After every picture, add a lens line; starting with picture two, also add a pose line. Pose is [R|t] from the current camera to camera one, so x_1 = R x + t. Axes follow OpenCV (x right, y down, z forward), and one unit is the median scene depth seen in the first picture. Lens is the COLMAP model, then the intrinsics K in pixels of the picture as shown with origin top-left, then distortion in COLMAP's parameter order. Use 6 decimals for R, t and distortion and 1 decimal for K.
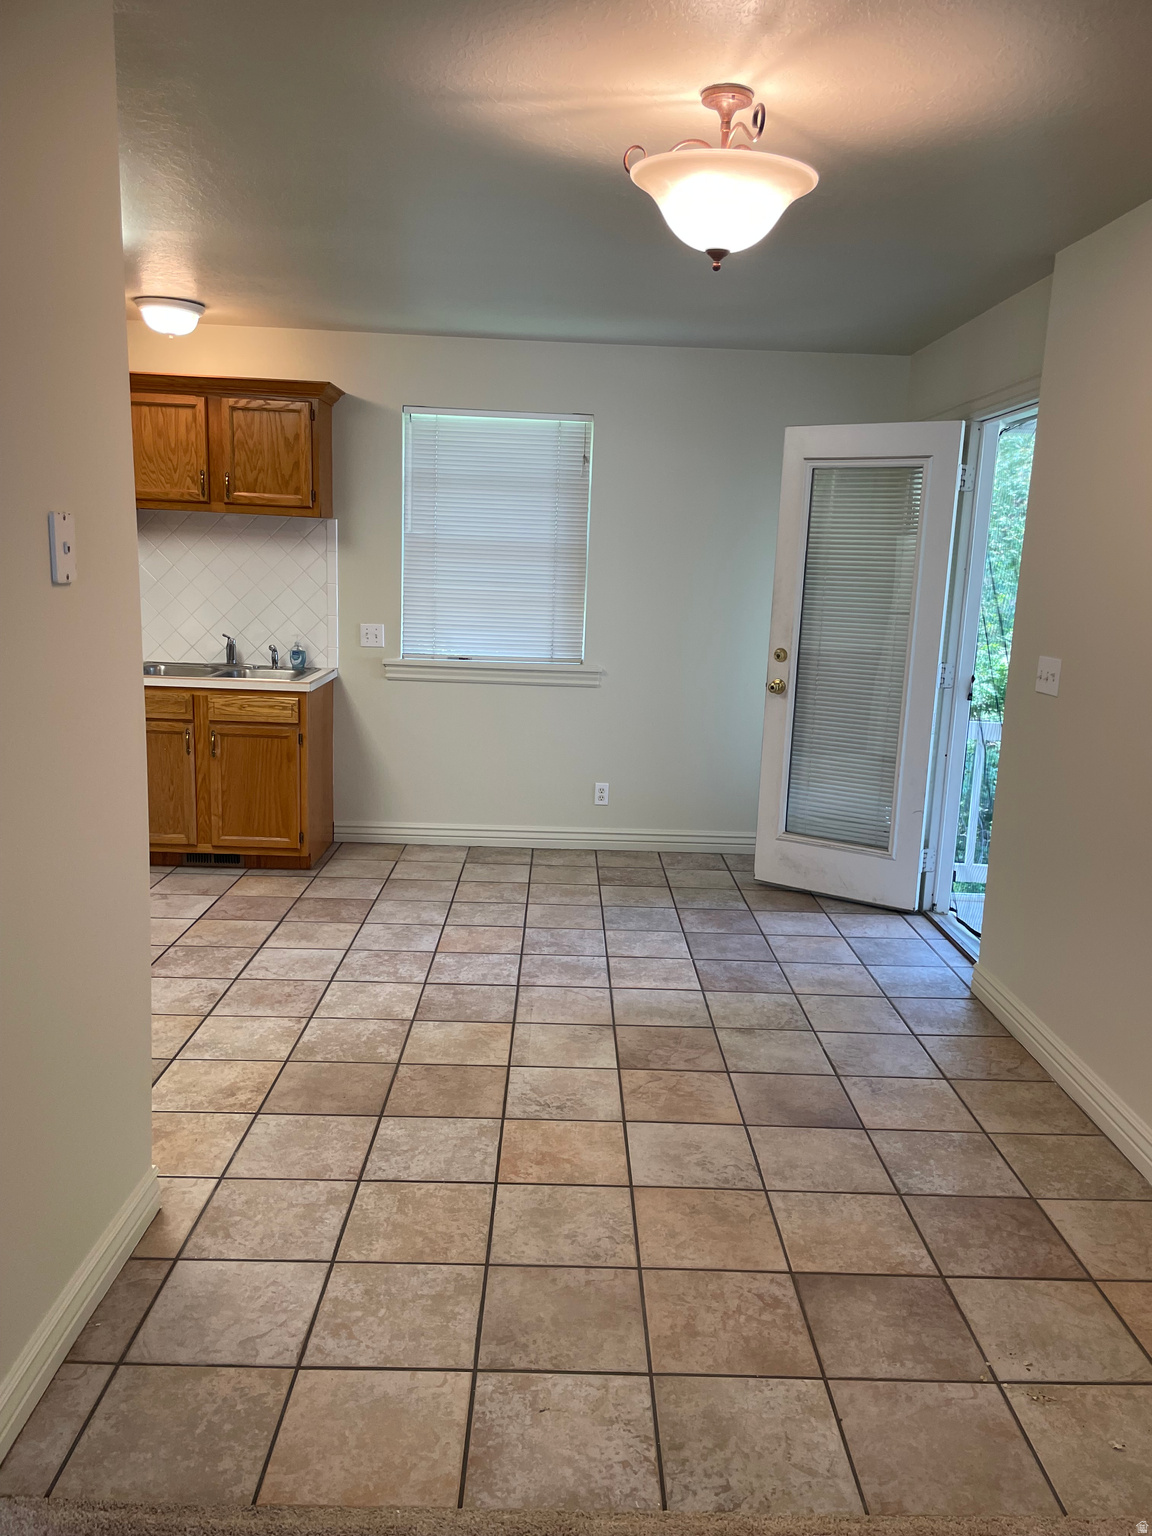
lens RADIAL K [[1144.1, 0, 572.9], [0, 1144.1, 771.4], [0, 0, 1]] dist [0.079871, -0.110736]
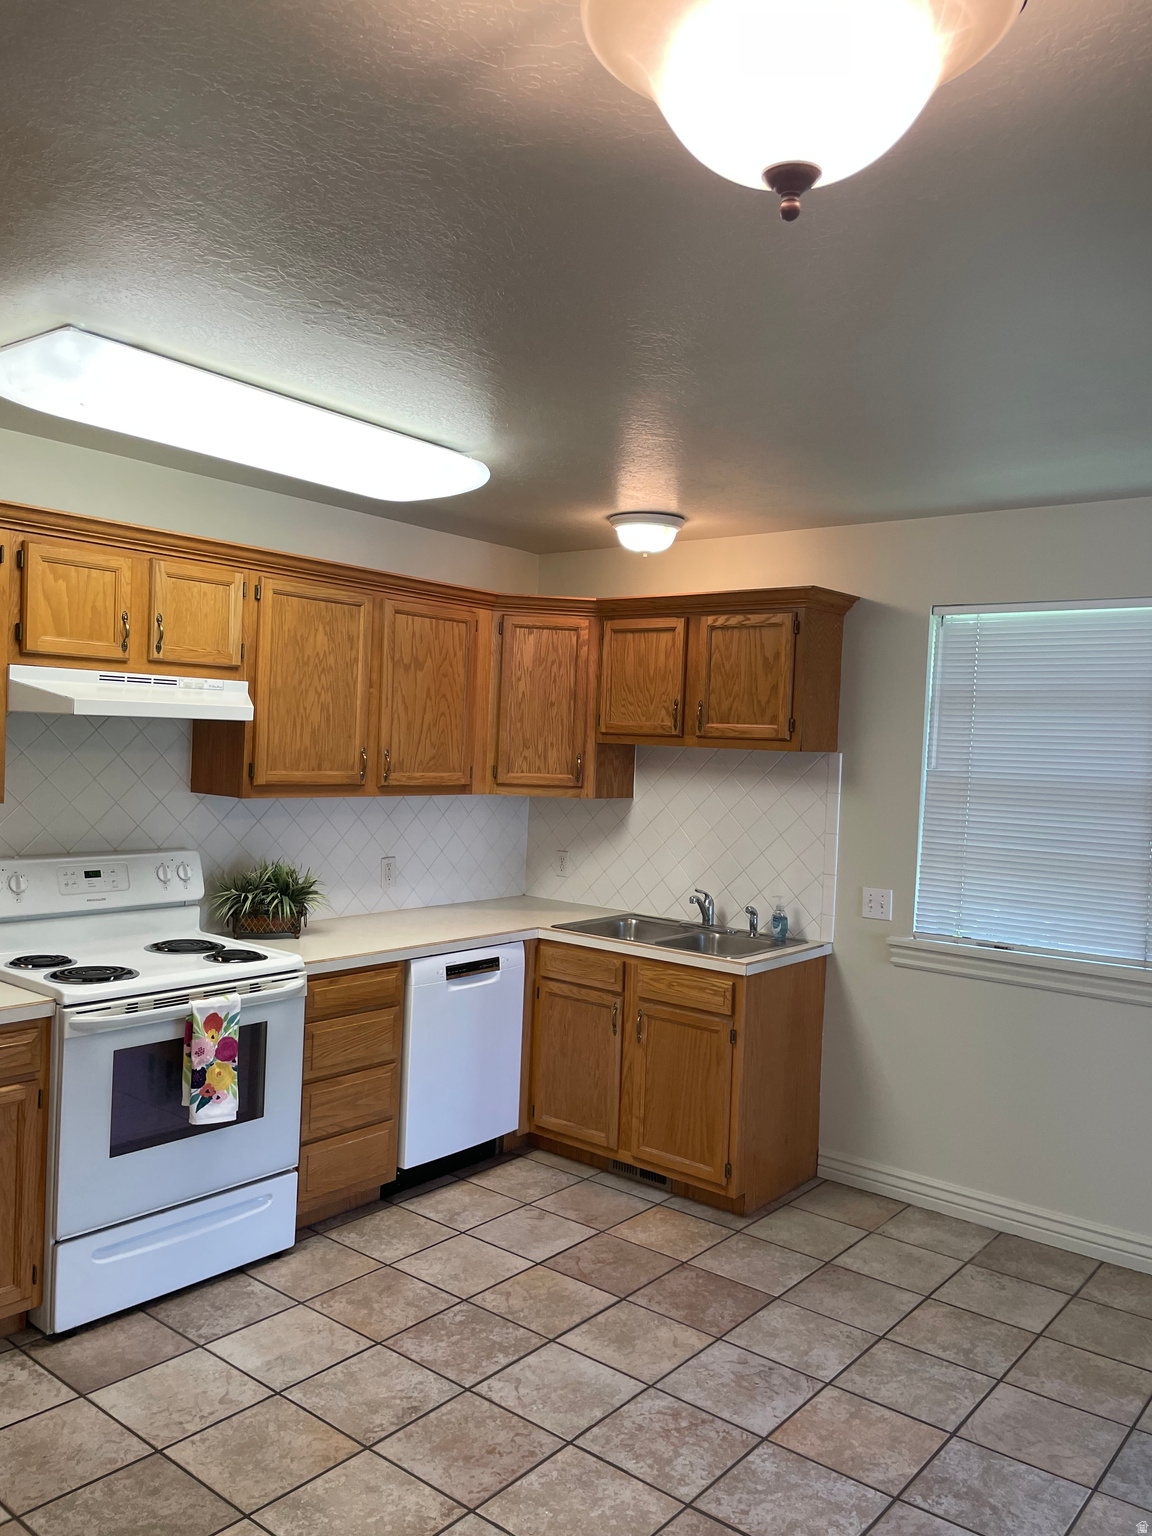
lens RADIAL K [[1144.1, 0, 572.9], [0, 1144.1, 771.4], [0, 0, 1]] dist [0.079871, -0.110736]
pose [[0.772177, 0.007230, -0.635366, 0.247480], [-0.127709, 0.981296, -0.144041, -0.117557], [0.622441, 0.192367, 0.758658, 0.490275]]
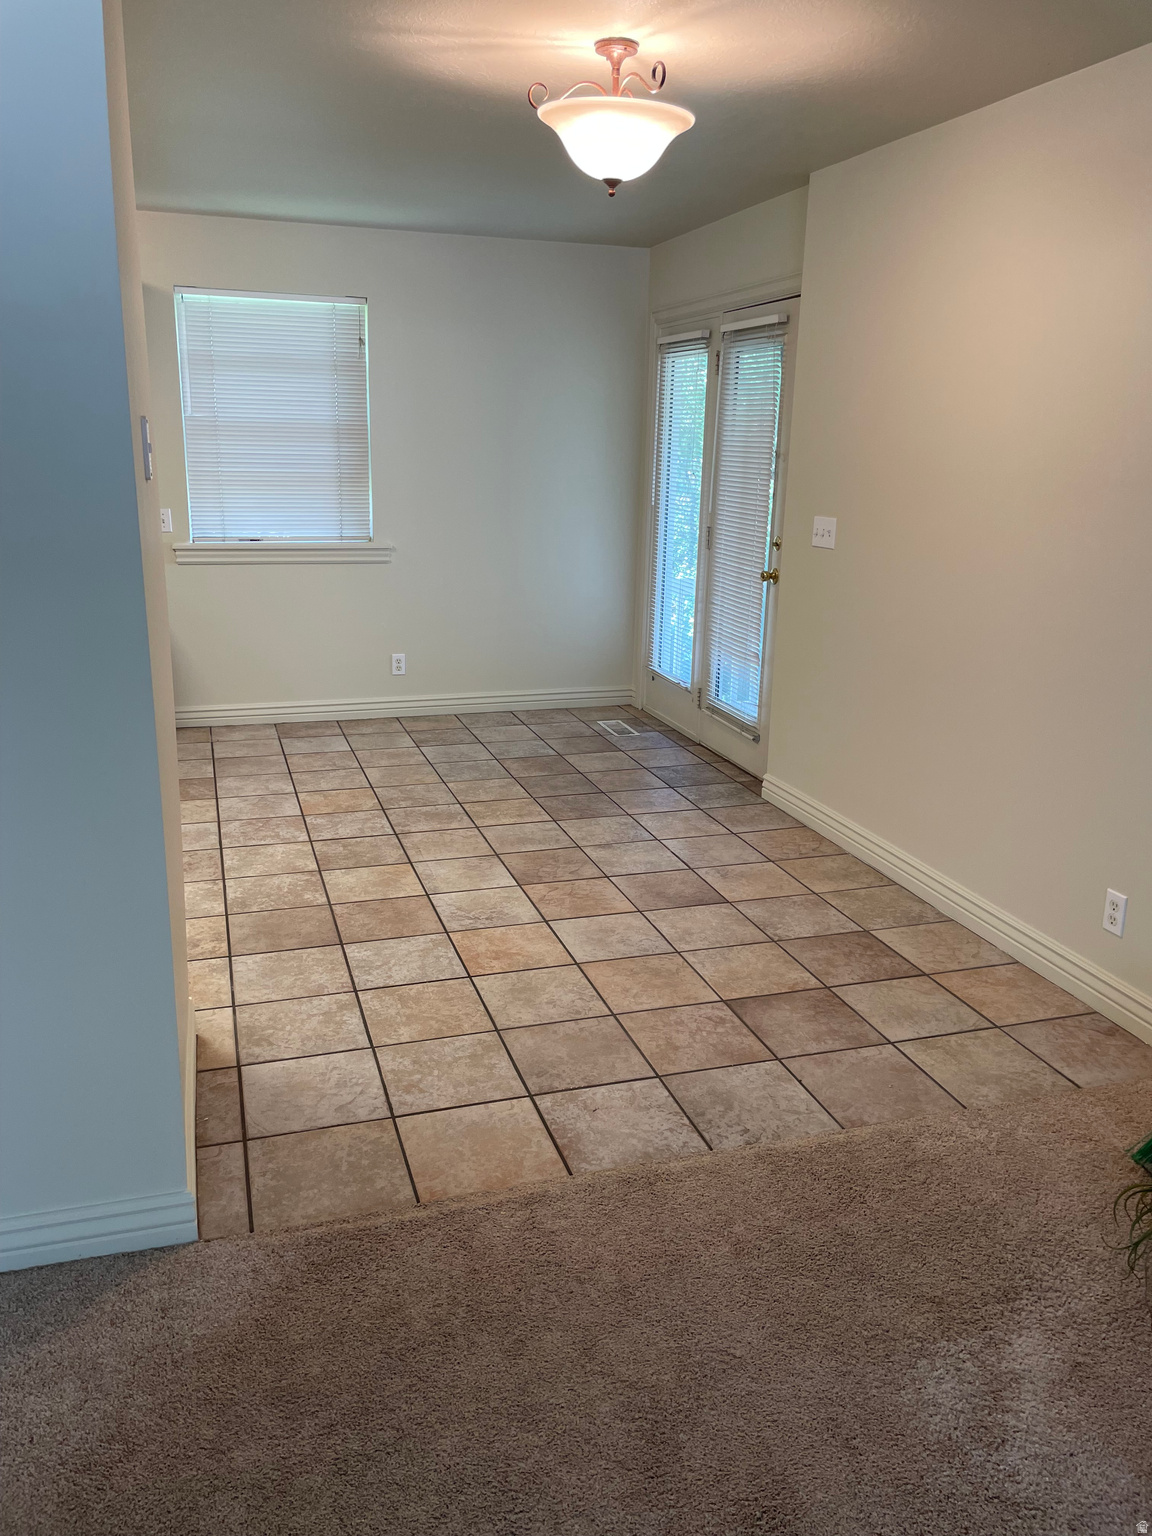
lens RADIAL K [[1156.5, 0, 545.5], [0, 1156.5, 737.2], [0, 0, 1]] dist [0.086944, -0.136376]
pose [[0.960563, -0.087220, 0.264029, -0.229839], [0.067546, 0.994282, 0.082712, 0.012335], [-0.269733, -0.061616, 0.960962, -0.129949]]
